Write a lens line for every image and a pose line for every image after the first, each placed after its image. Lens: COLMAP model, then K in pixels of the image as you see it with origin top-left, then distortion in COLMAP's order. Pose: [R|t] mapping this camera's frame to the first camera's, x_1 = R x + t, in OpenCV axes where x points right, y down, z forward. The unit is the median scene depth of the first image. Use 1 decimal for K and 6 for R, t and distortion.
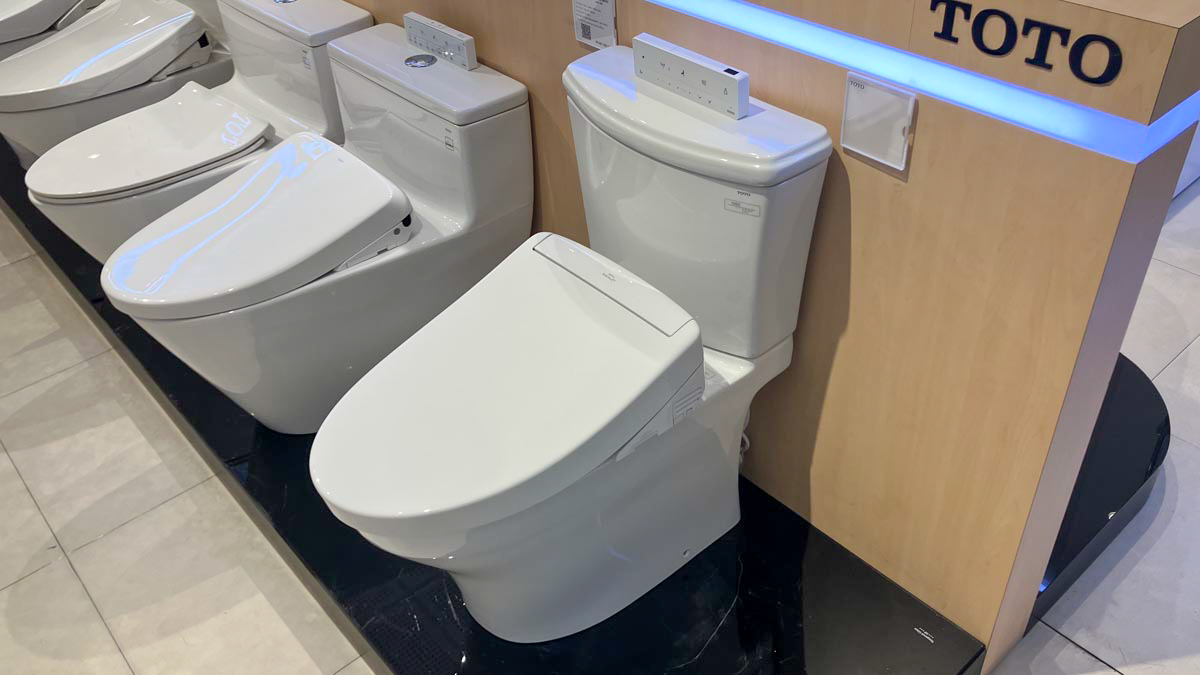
lens RADIAL K [[993.3, 0, 612.0], [0, 993.3, 336.2], [0, 0, 1]] dist [0.001908, 0.003064]
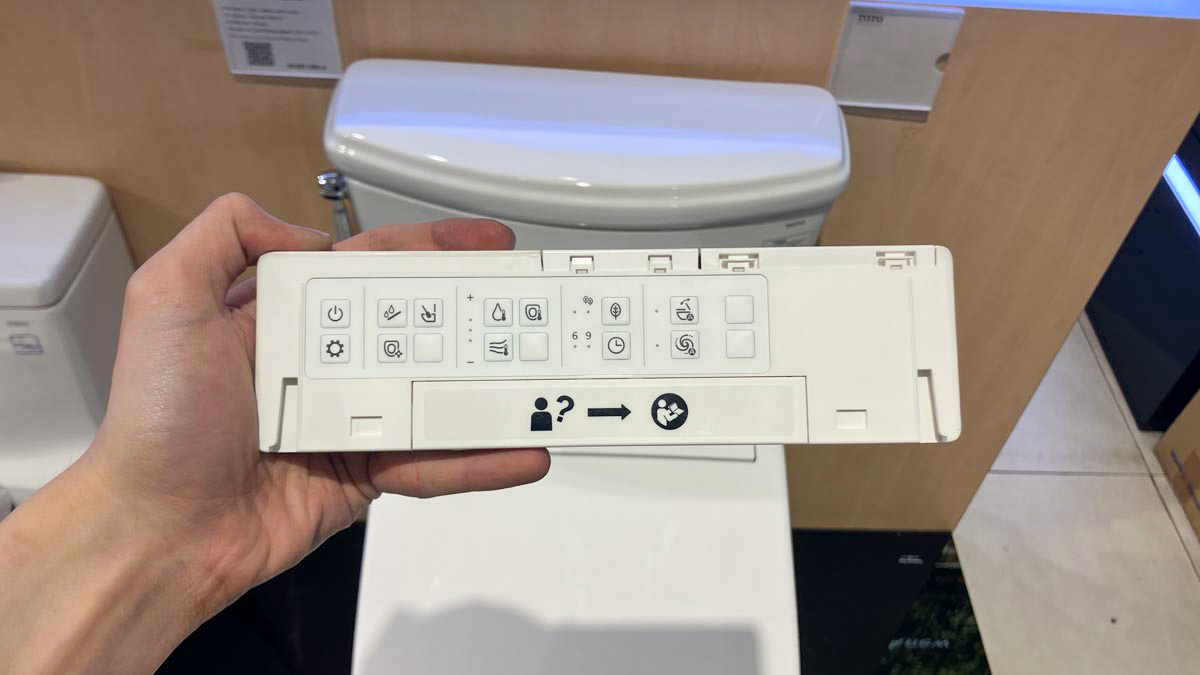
lens RADIAL K [[993.3, 0, 616.9], [0, 993.3, 343.6], [0, 0, 1]] dist [0.001908, 0.003064]
pose [[0.642188, -0.492419, 0.587467, -0.293928], [0.388035, 0.869763, 0.304863, -0.253467], [-0.661077, 0.032179, 0.749628, 0.455647]]
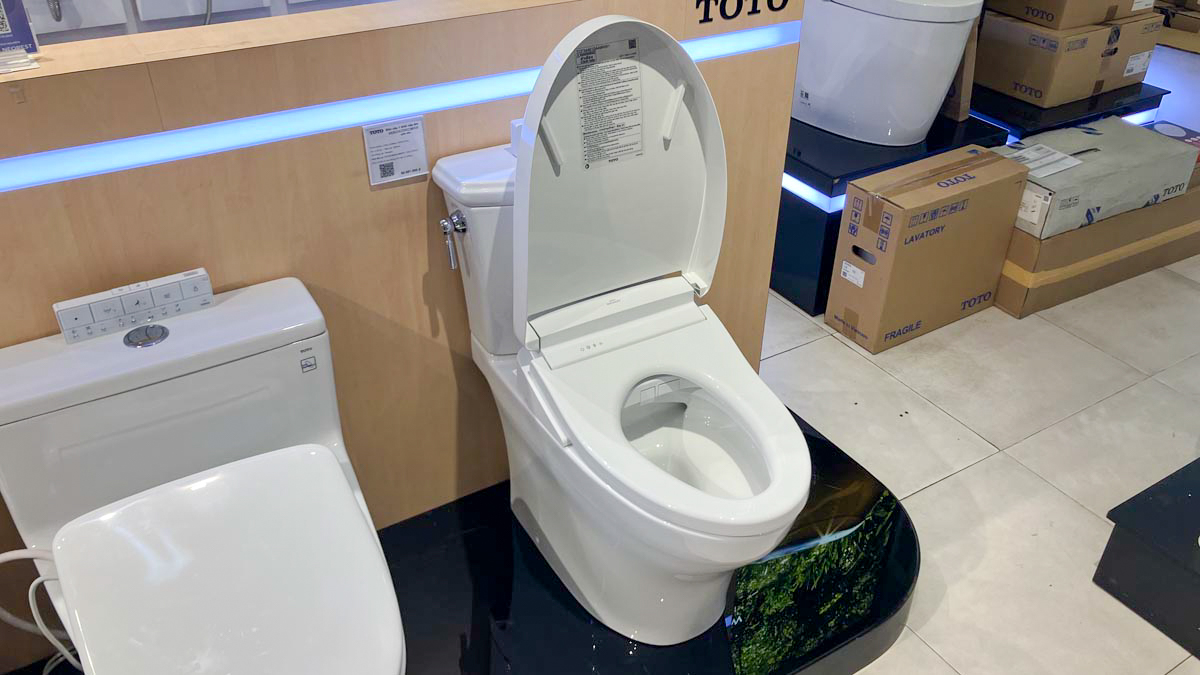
lens RADIAL K [[993.3, 0, 615.5], [0, 993.3, 346.6], [0, 0, 1]] dist [0.001908, 0.003064]
pose [[0.160956, -0.504088, 0.848521, -0.919319], [0.587319, 0.739858, 0.328125, -0.361953], [-0.793190, 0.445539, 0.415145, 0.466853]]
